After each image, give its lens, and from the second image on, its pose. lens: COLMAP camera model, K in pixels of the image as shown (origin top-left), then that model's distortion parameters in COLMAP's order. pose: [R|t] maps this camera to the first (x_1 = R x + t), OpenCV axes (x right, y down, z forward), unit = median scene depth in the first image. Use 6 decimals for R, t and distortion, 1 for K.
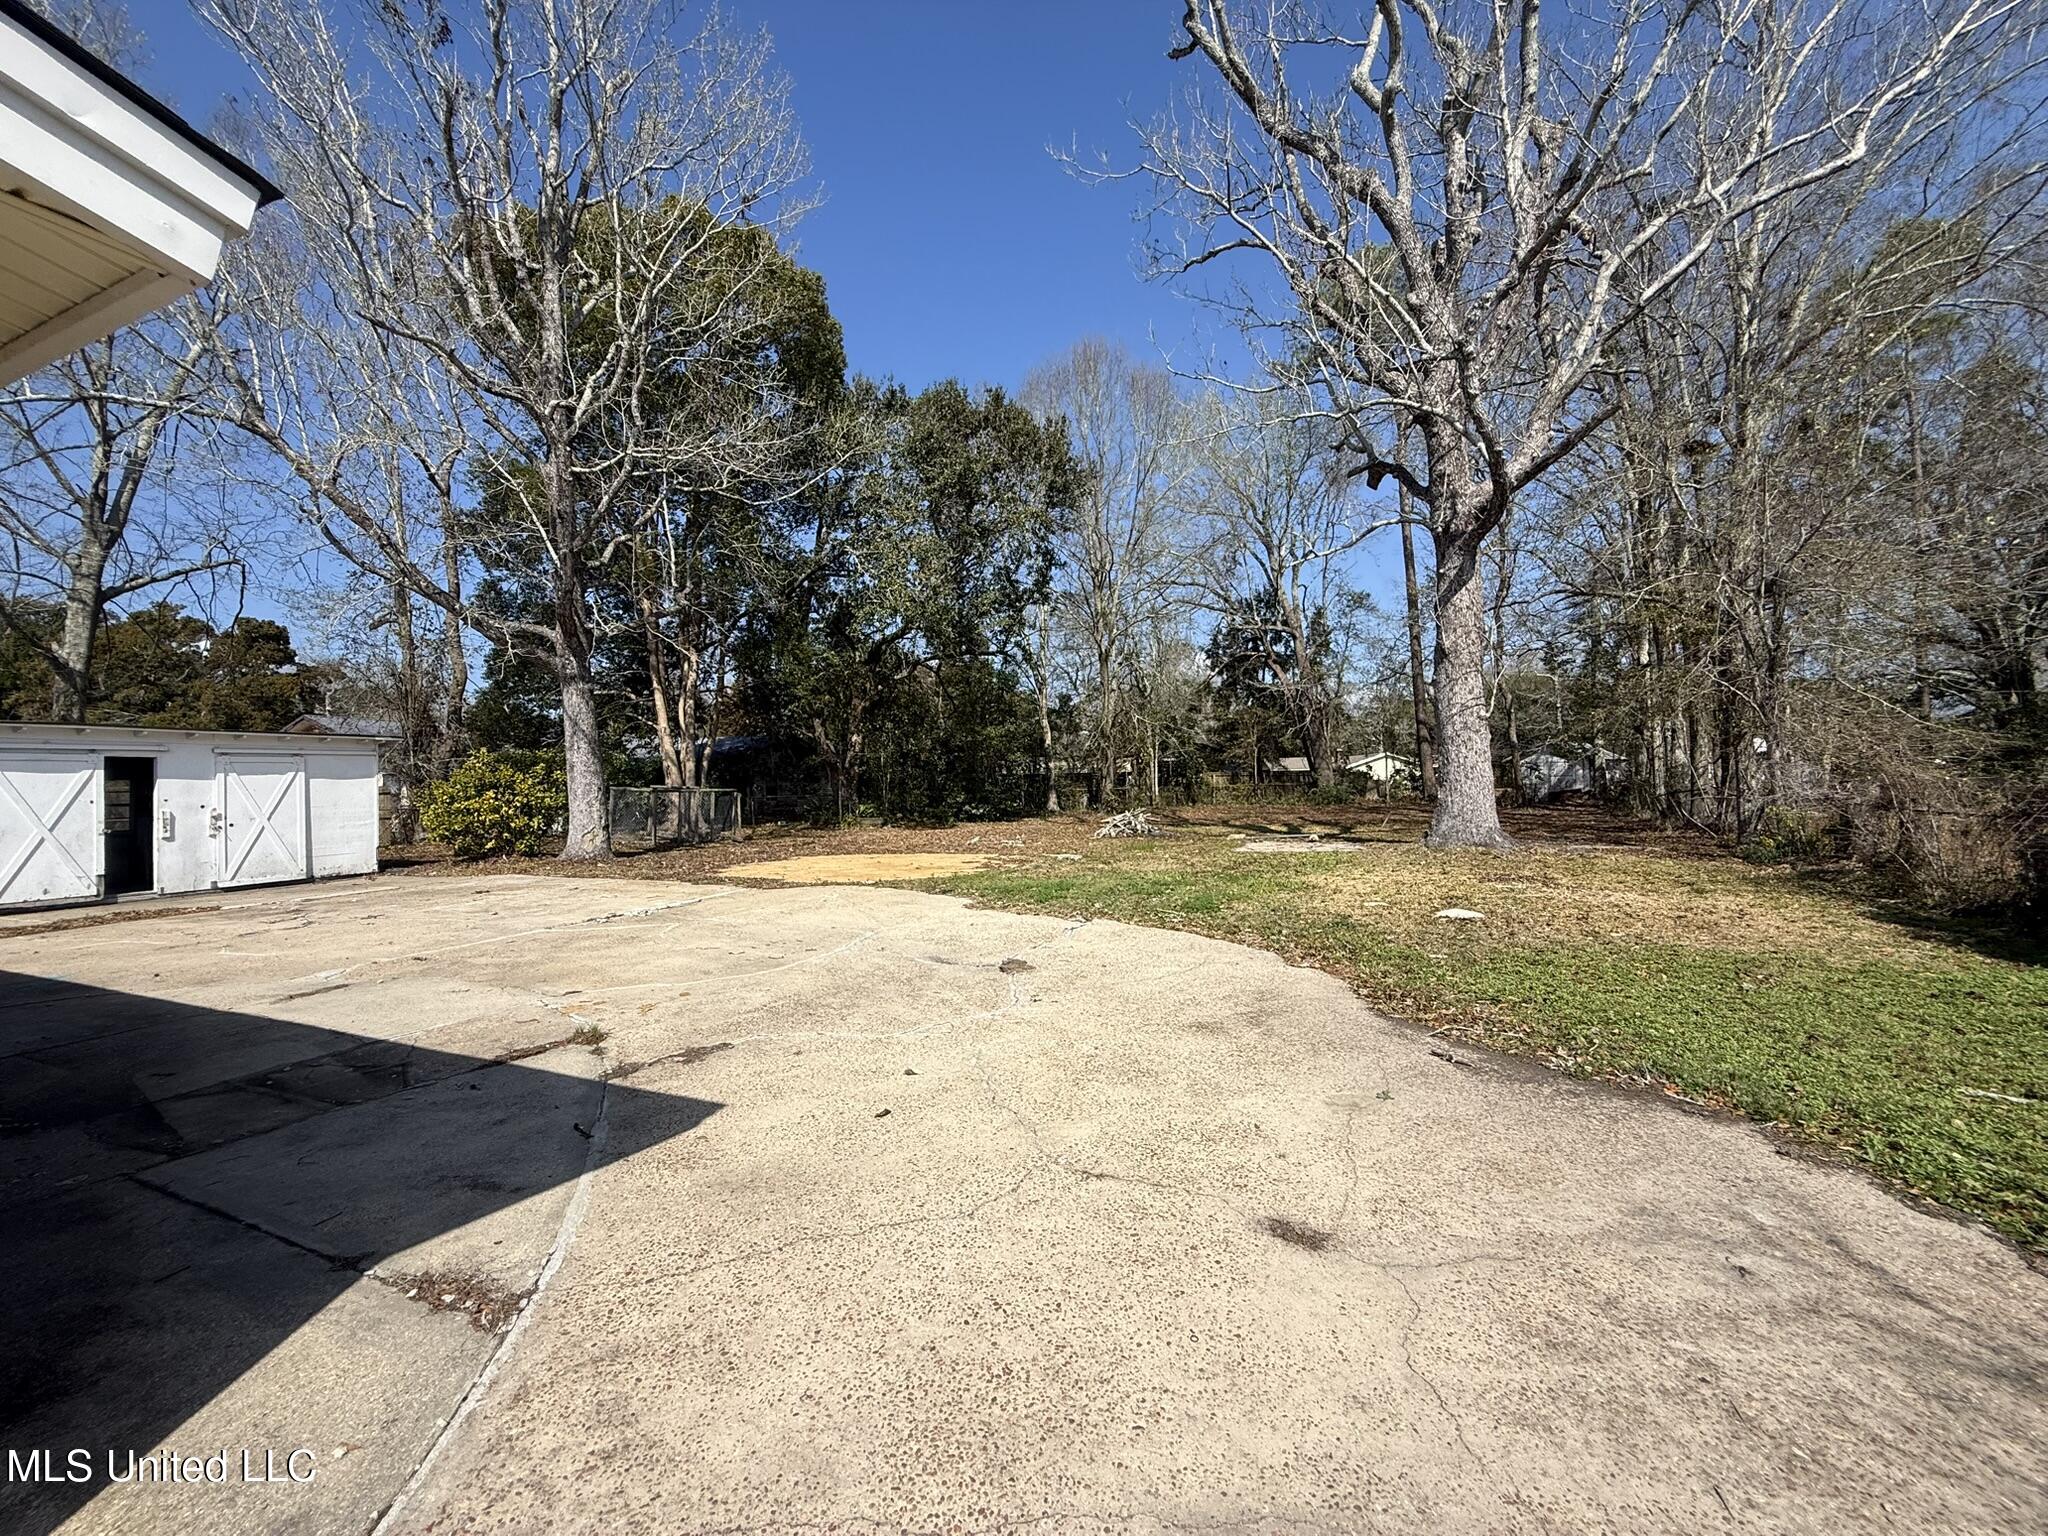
lens RADIAL K [[815.0, 0, 1021.4], [0, 815.0, 765.3], [0, 0, 1]] dist [0.000011, 0.000262]
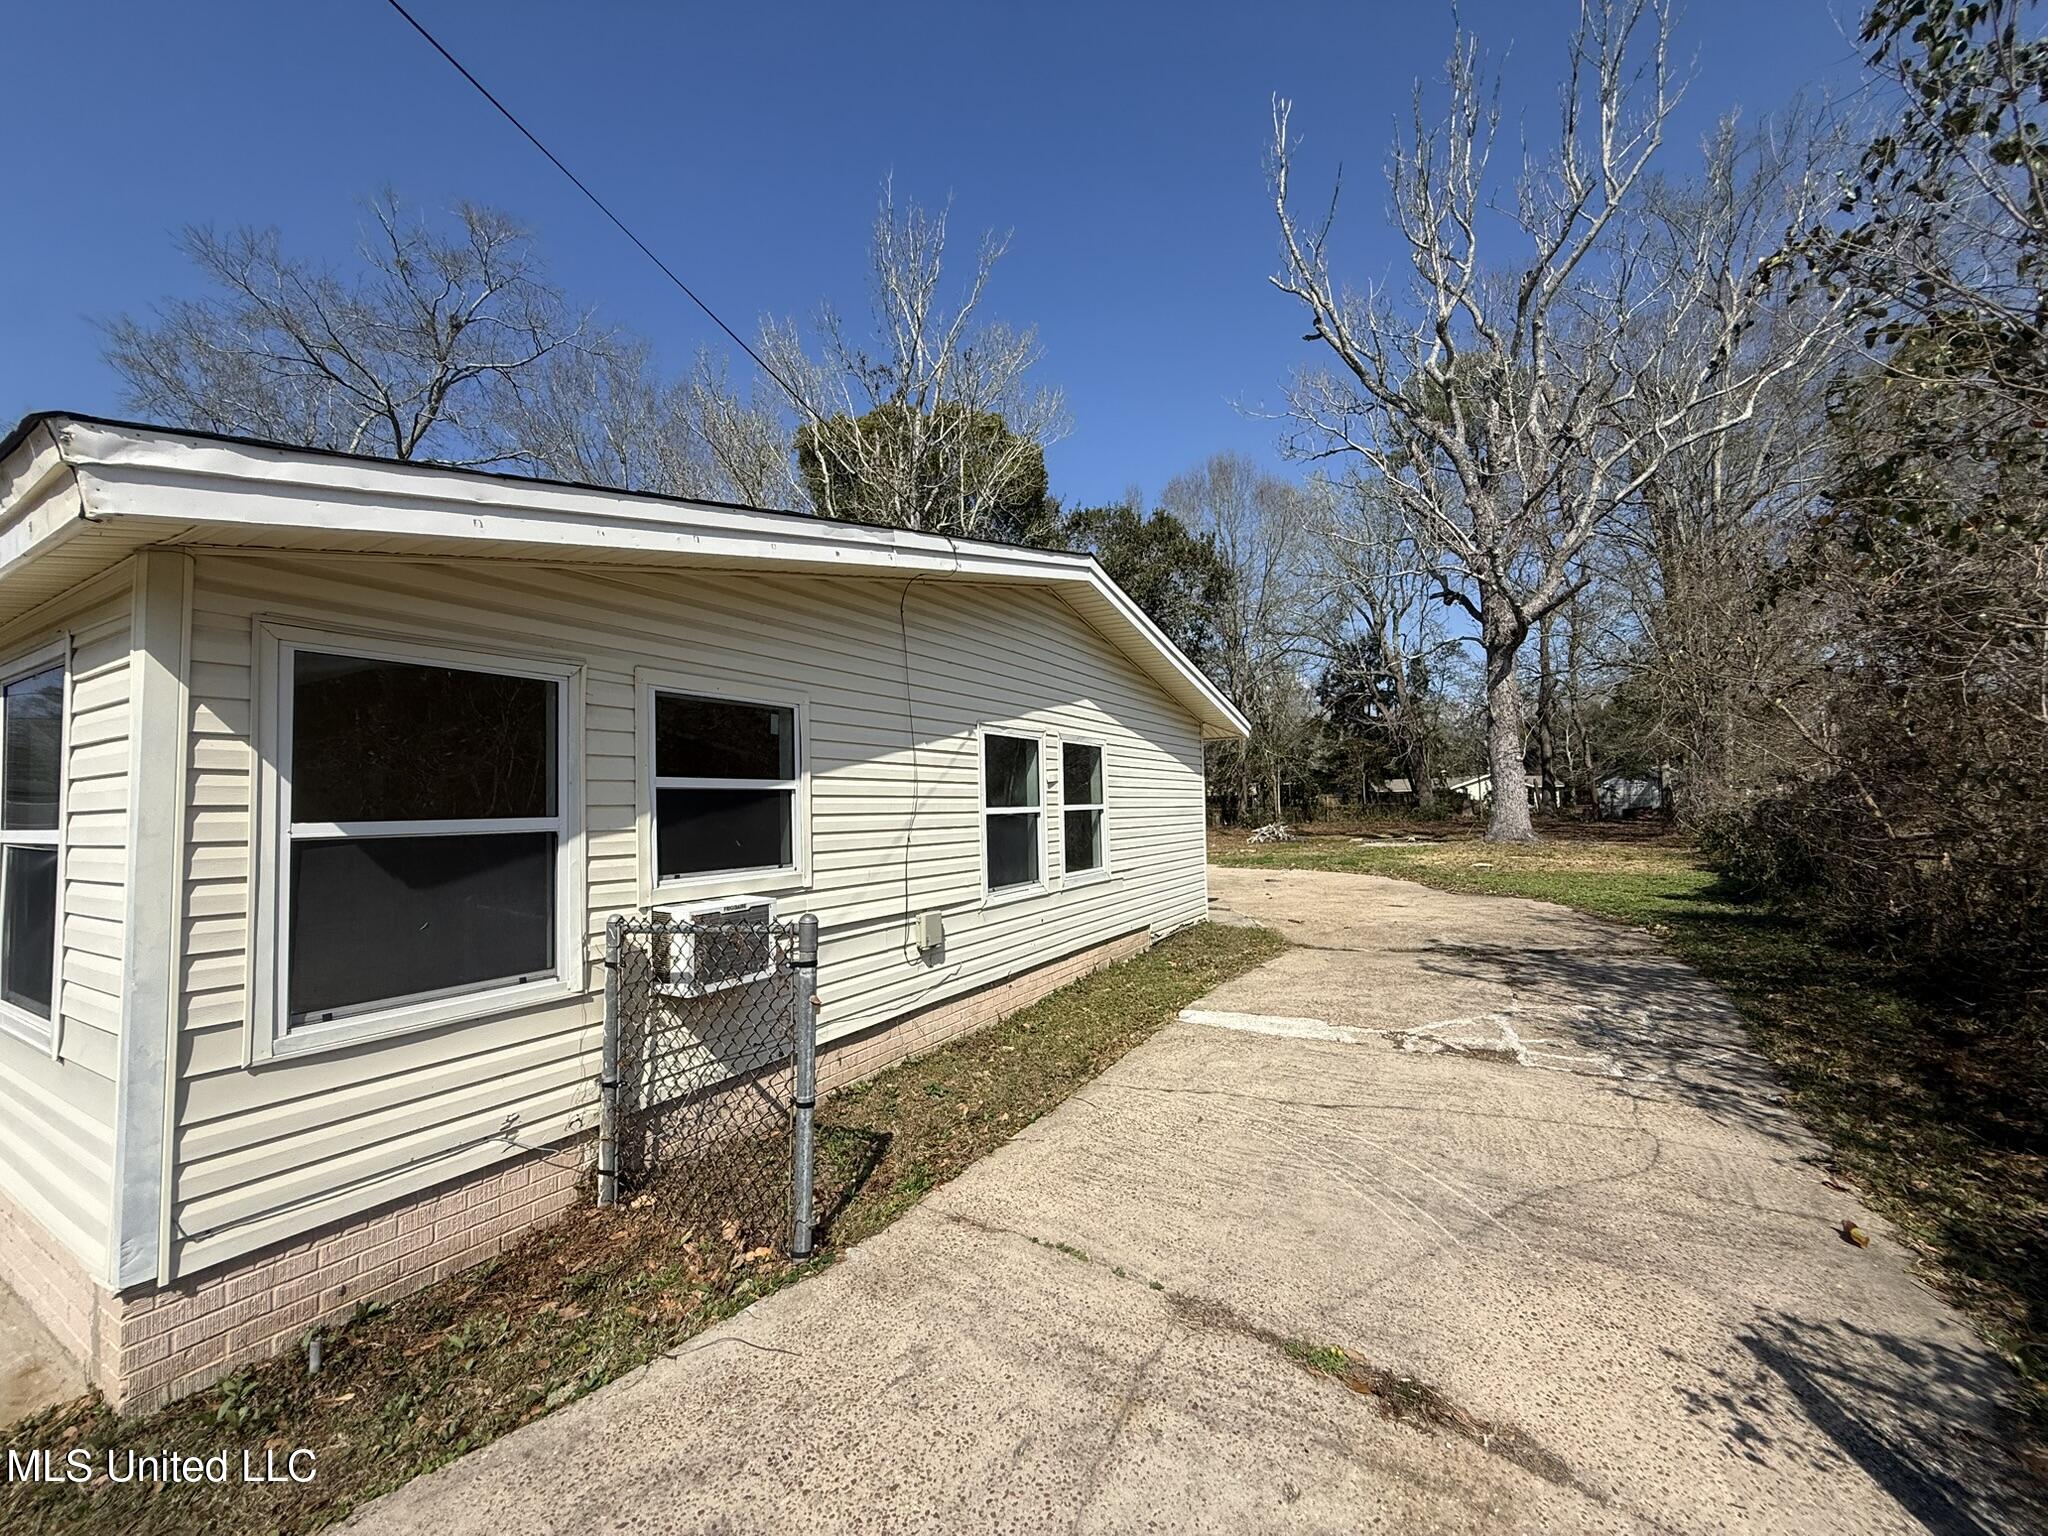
lens RADIAL K [[815.0, 0, 1021.8], [0, 815.0, 769.3], [0, 0, 1]] dist [0.000011, 0.000262]
pose [[0.993827, -0.012277, -0.110259, -0.194133], [0.009668, 0.999661, -0.024161, -0.009602], [0.110518, 0.022945, 0.993609, -0.596167]]
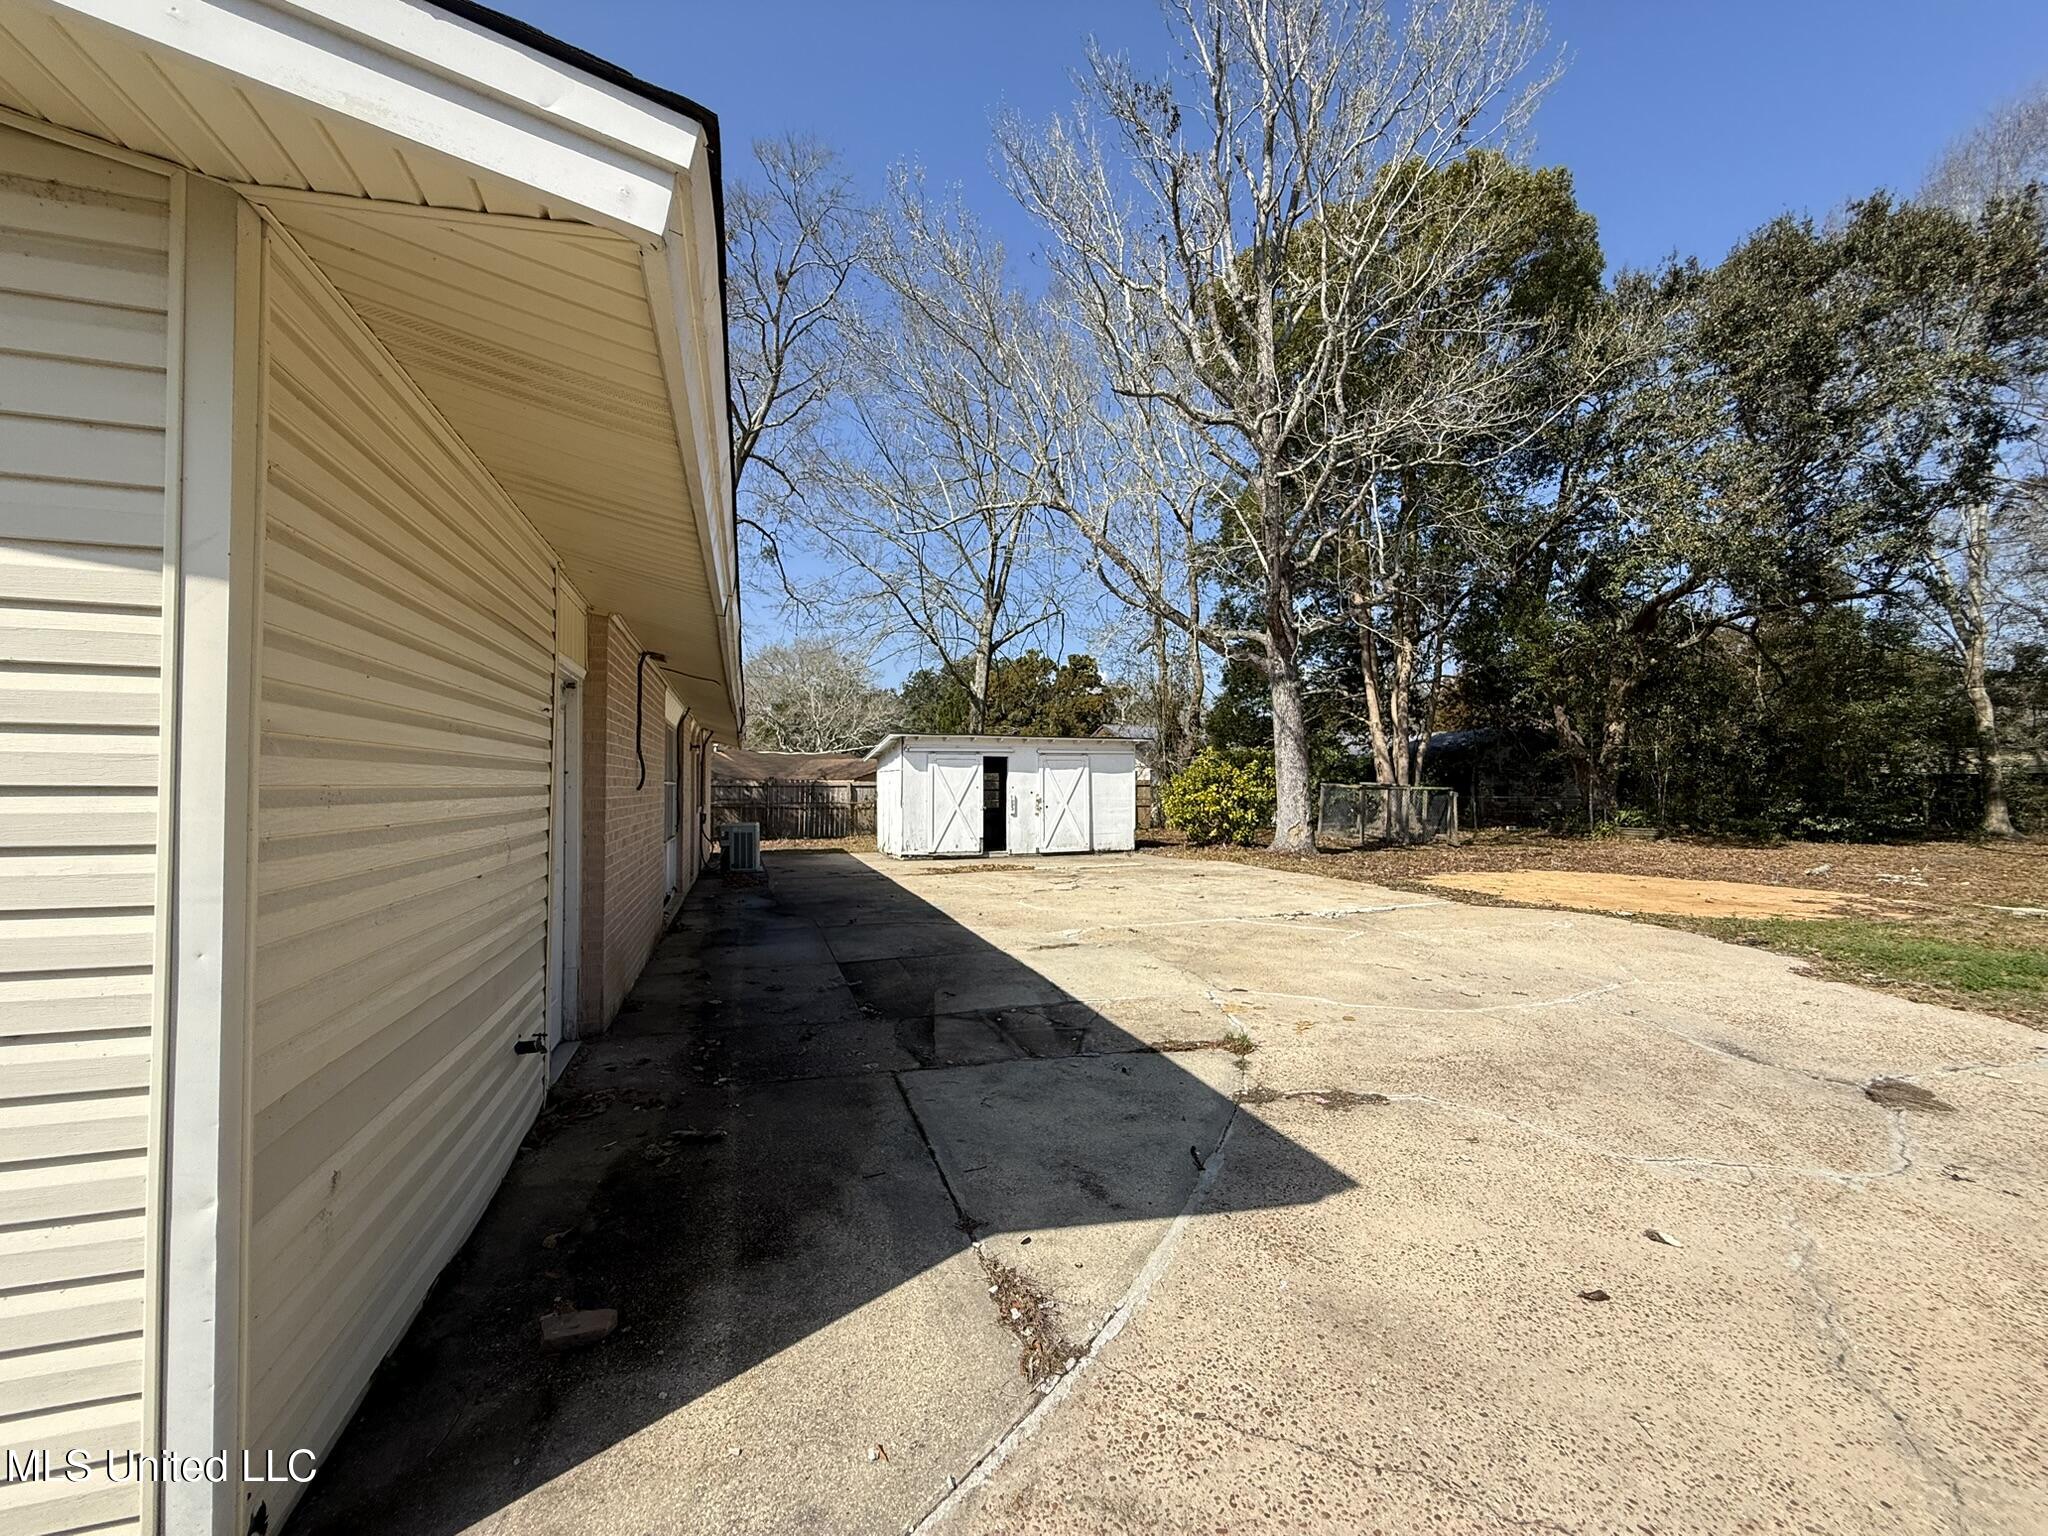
lens RADIAL K [[815.0, 0, 1025.2], [0, 815.0, 770.8], [0, 0, 1]] dist [0.000011, 0.000262]
pose [[0.672192, 0.004555, -0.740363, 0.000342], [0.002464, 0.999962, 0.008390, 0.002132], [0.740372, -0.007464, 0.672155, 0.053463]]
